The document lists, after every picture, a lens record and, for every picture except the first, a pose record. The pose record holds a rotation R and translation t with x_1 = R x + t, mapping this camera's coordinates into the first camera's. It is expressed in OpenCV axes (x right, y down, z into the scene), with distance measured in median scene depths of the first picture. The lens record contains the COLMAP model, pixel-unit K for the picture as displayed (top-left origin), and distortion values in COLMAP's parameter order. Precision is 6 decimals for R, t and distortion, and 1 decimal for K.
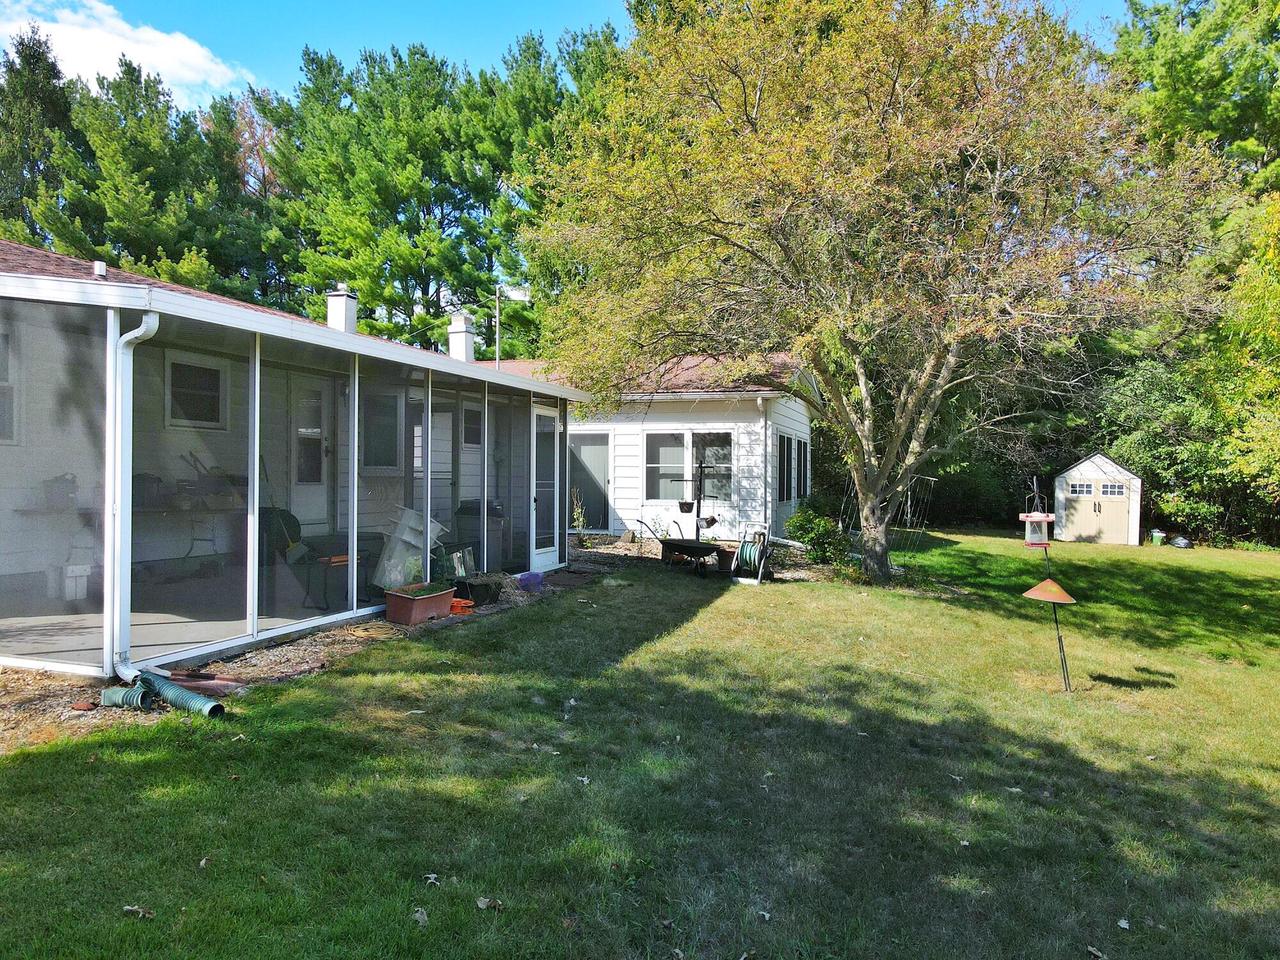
lens RADIAL K [[923.7, 0, 641.5], [0, 923.7, 484.8], [0, 0, 1]] dist [0.006869, 0.009342]
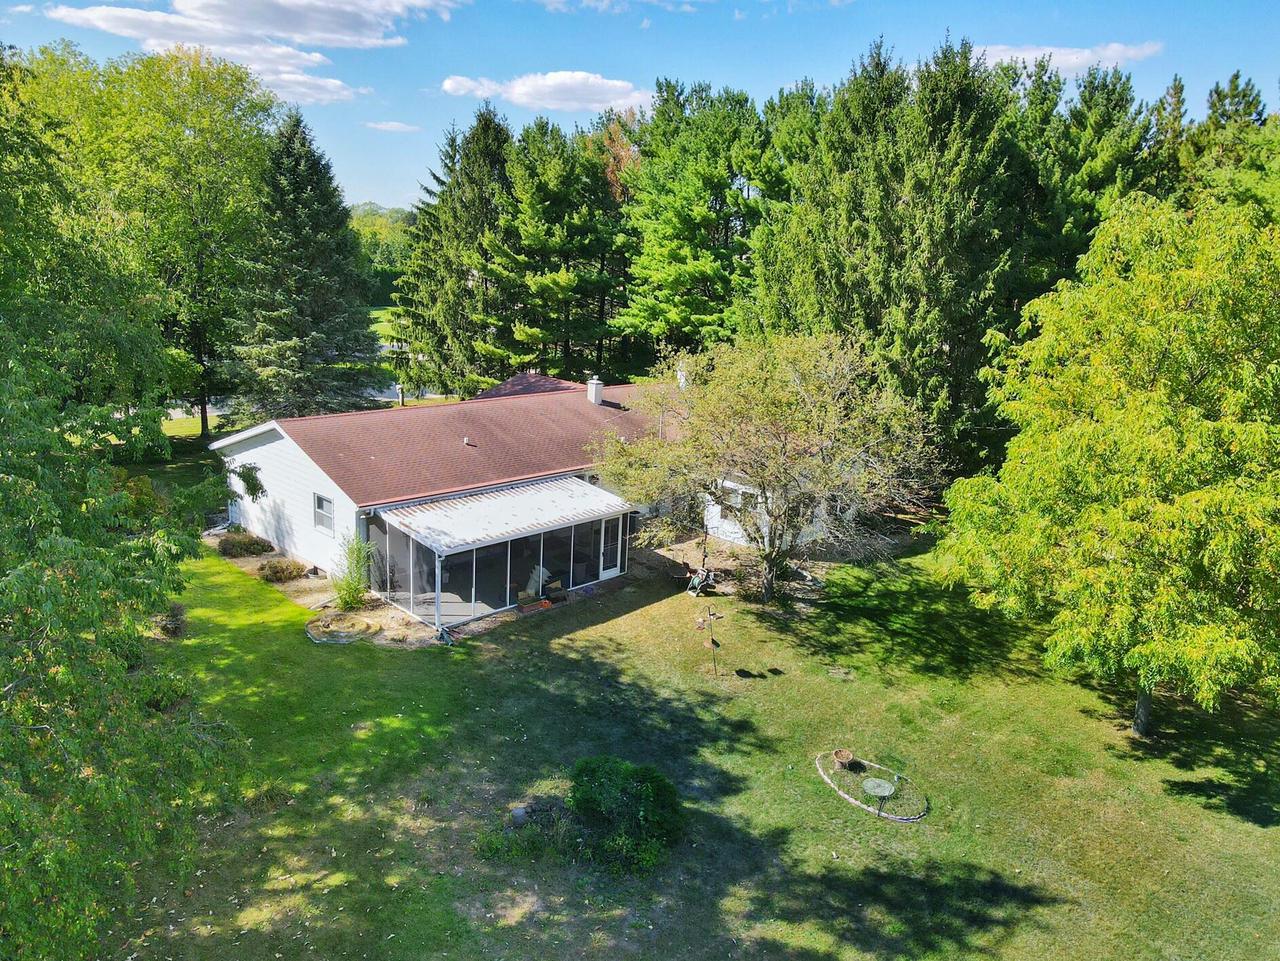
lens RADIAL K [[923.7, 0, 646.6], [0, 923.7, 487.6], [0, 0, 1]] dist [0.006869, 0.009342]
pose [[0.896912, 0.144232, -0.418026, 0.891958], [-0.049085, 0.971944, 0.230035, -0.648686], [0.439476, -0.185803, 0.878828, -0.999238]]
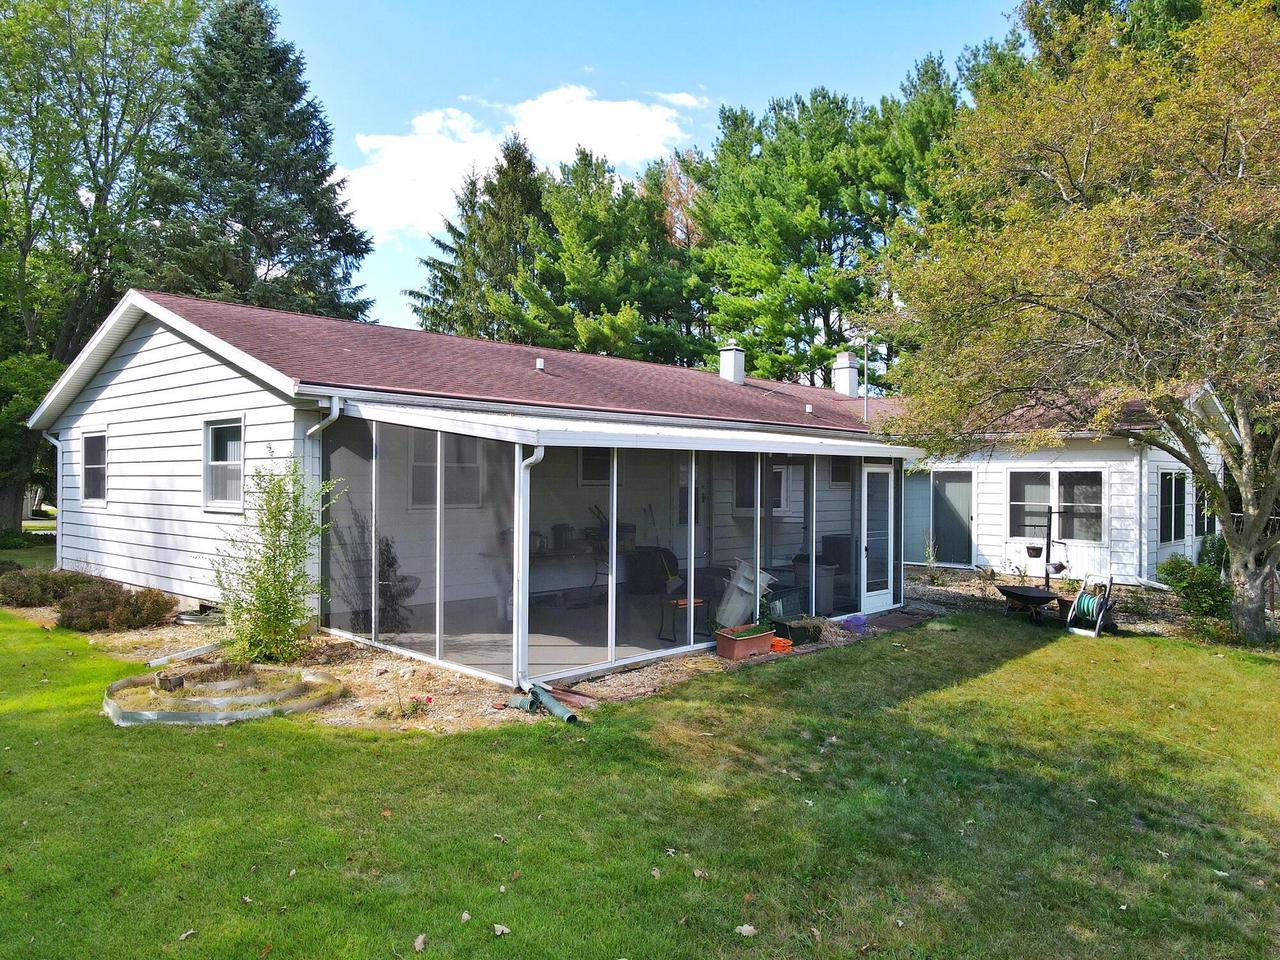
lens RADIAL K [[923.7, 0, 646.9], [0, 923.7, 484.1], [0, 0, 1]] dist [0.006869, 0.009342]
pose [[0.901212, 0.000597, -0.433377, 0.114335], [-0.002331, 0.999991, -0.003471, -0.050021], [0.433371, 0.004139, 0.901206, -0.112390]]
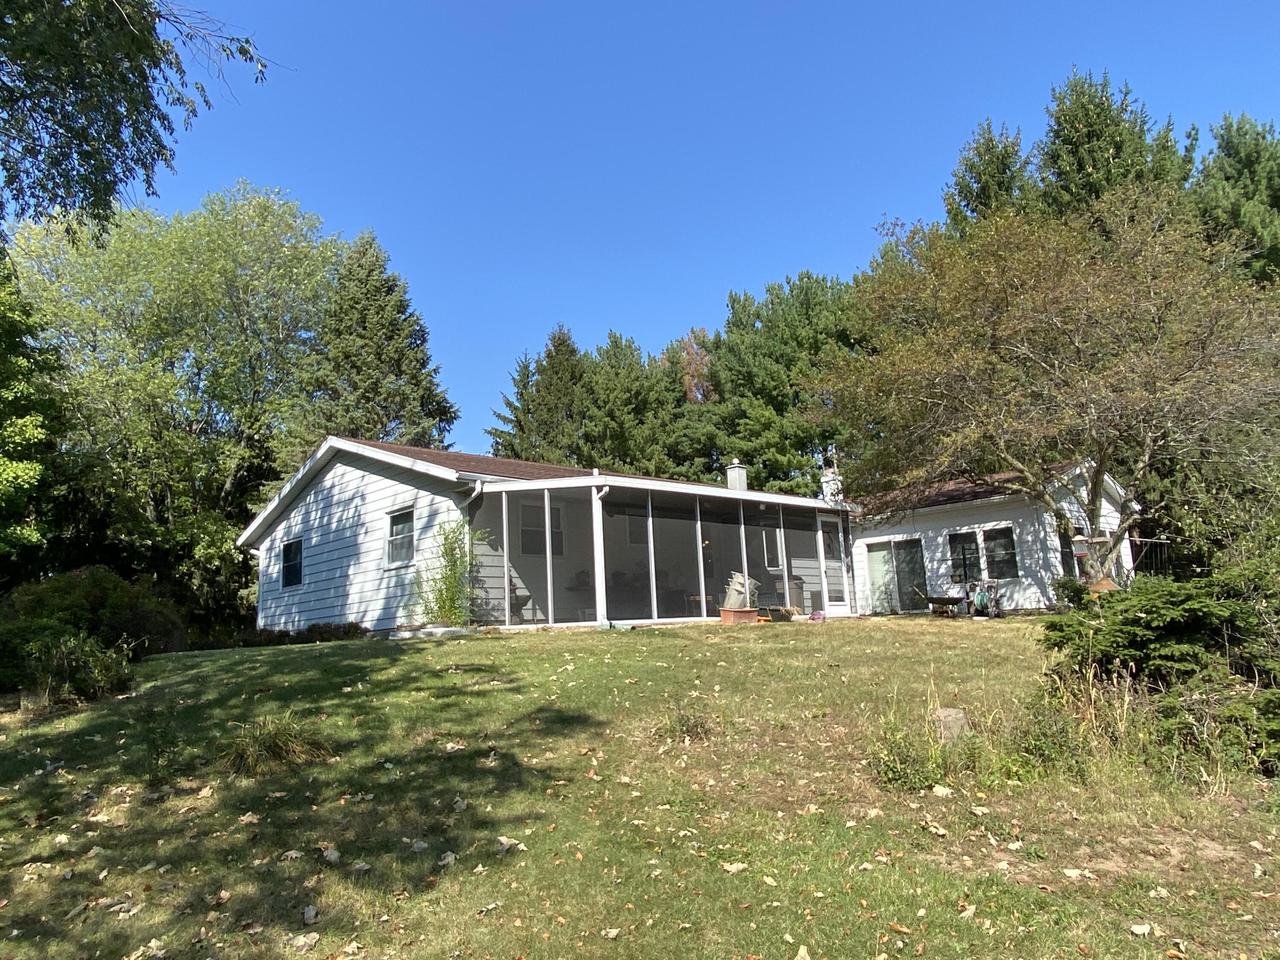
lens RADIAL K [[895.3, 0, 642.3], [0, 895.3, 475.8], [0, 0, 1]] dist [0.023524, -0.000152]
pose [[0.875484, -0.139853, -0.462568, 0.315731], [0.054334, 0.979625, -0.193344, 0.121659], [0.480183, 0.144136, 0.865245, -0.493048]]
